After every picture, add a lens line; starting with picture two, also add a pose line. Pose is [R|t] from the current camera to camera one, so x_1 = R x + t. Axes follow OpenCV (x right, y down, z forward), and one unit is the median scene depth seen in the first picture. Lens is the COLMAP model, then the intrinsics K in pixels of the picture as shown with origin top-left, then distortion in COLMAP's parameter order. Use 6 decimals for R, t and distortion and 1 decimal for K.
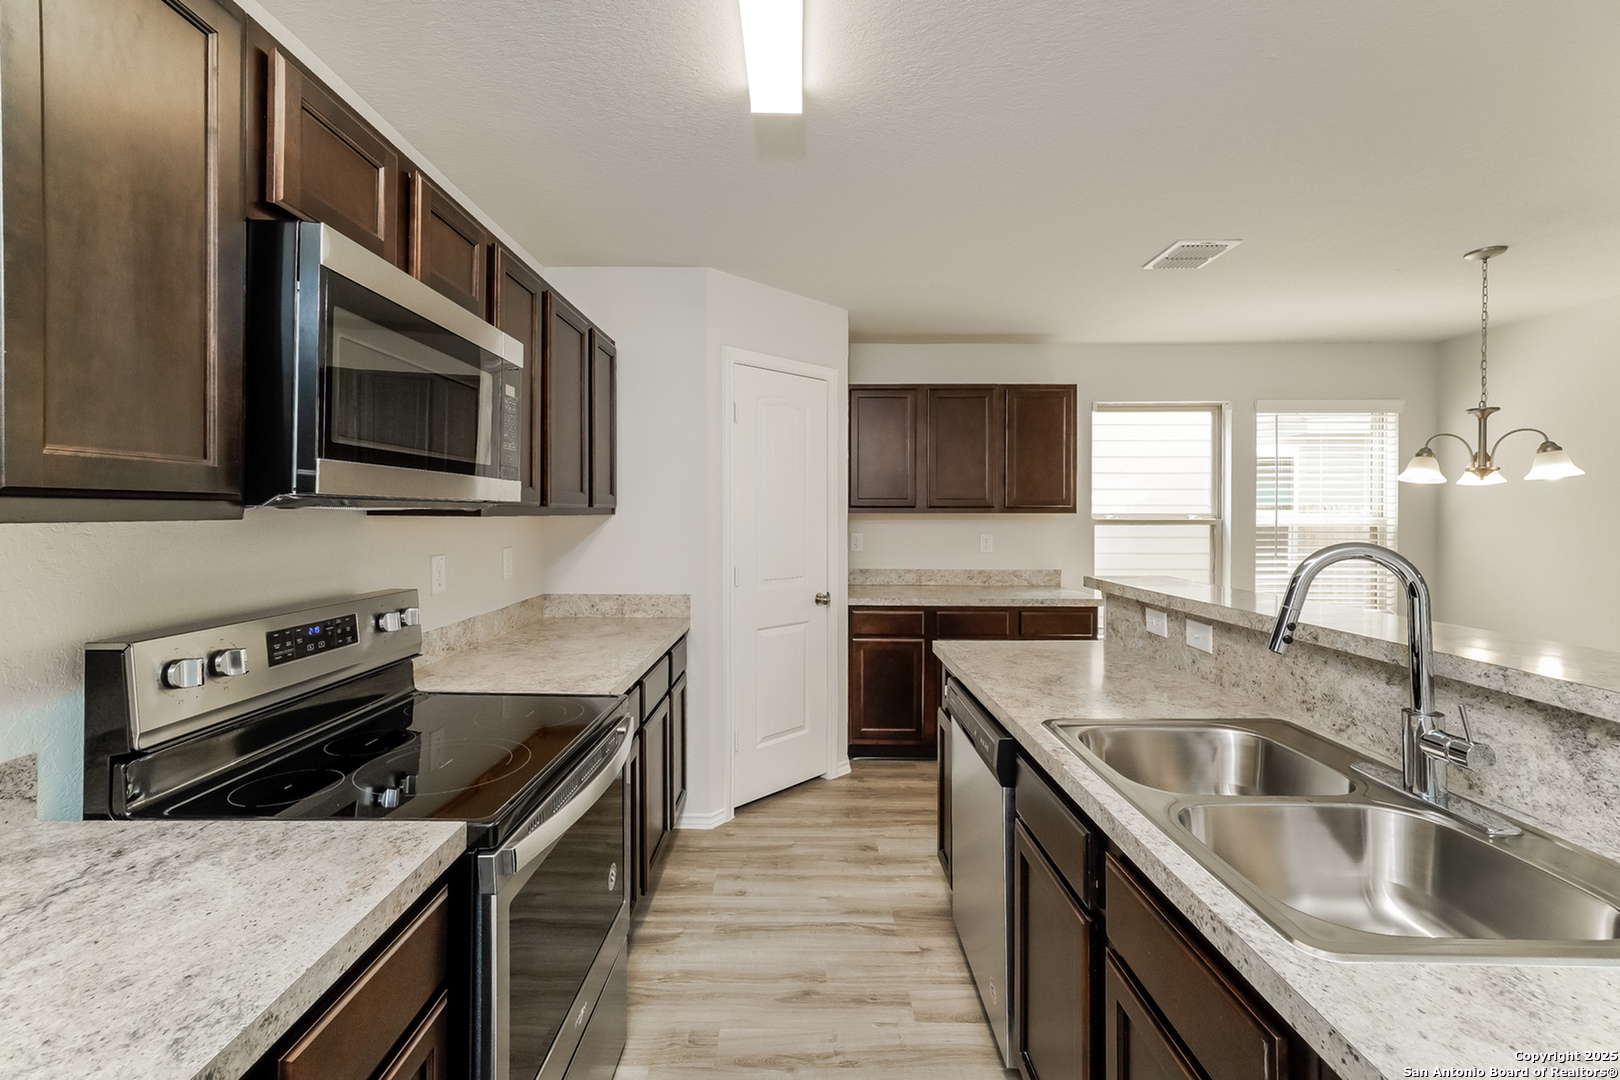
lens RADIAL K [[688.8, 0, 801.7], [0, 688.8, 518.6], [0, 0, 1]] dist [0.007365, 0.000080]
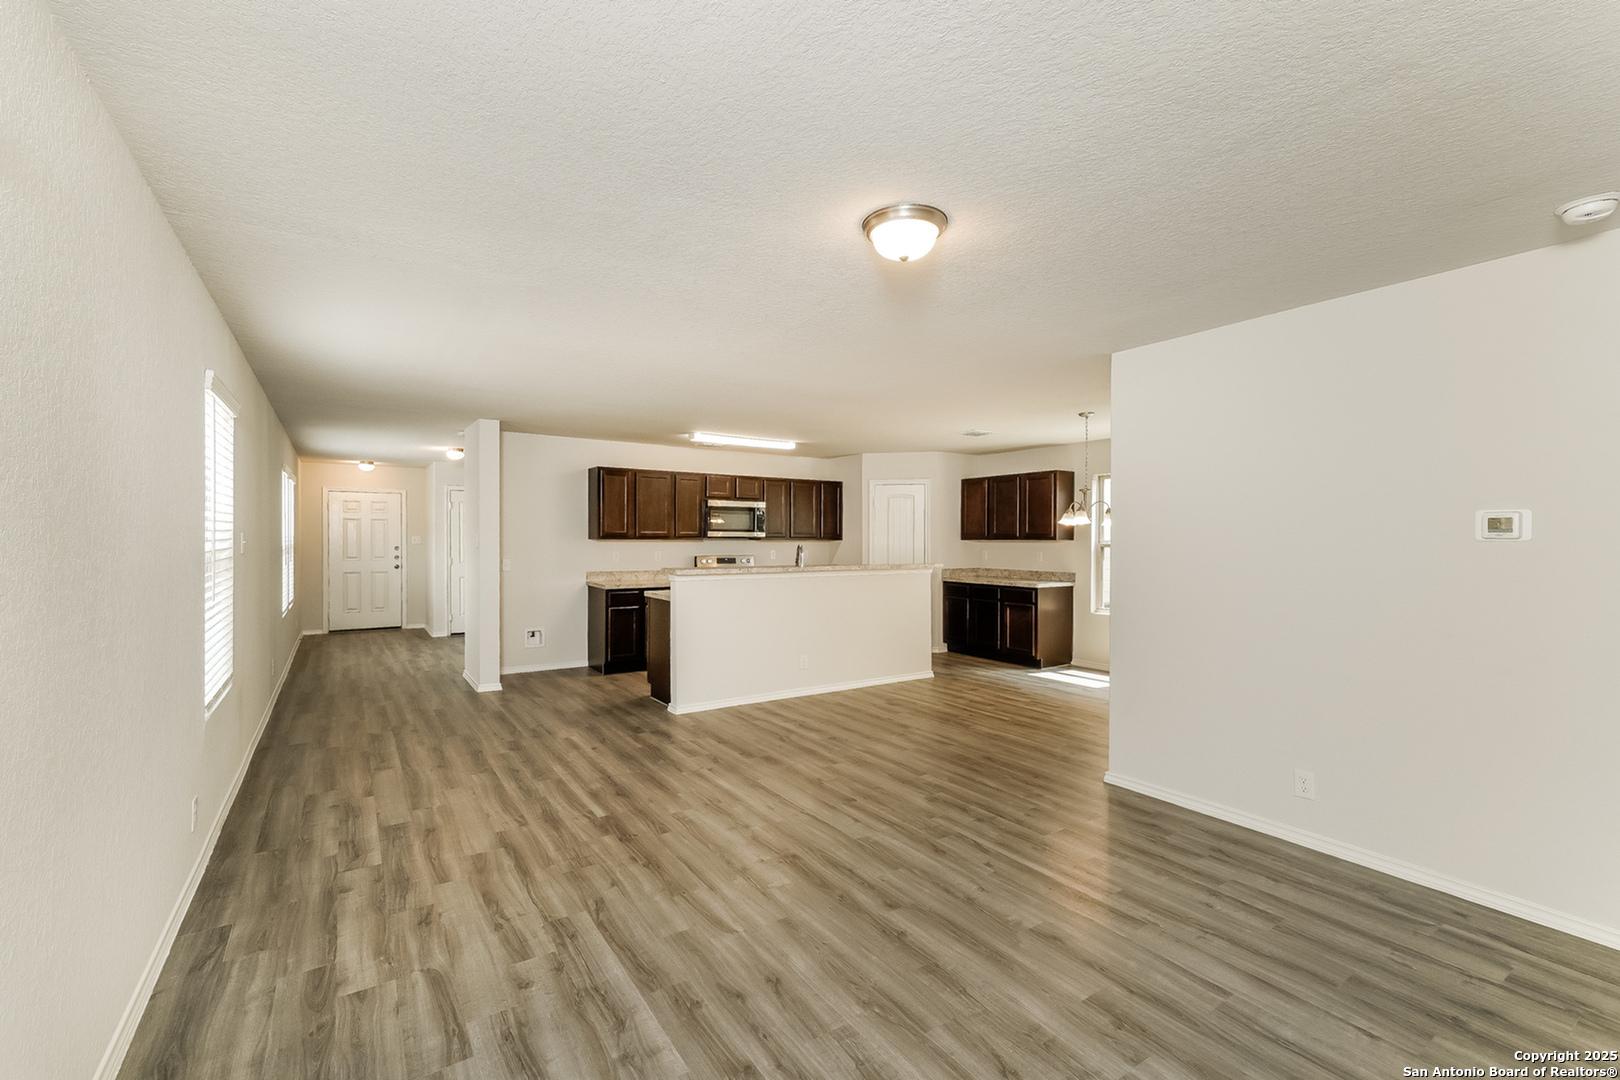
lens RADIAL K [[688.2, 0, 803.1], [0, 688.2, 541.4], [0, 0, 1]] dist [0.007275, 0.000116]
pose [[0.559804, 0.003283, -0.828619, 2.030623], [-0.008812, 0.999959, -0.001991, 0.006798], [0.828578, 0.008416, 0.559810, -0.774061]]
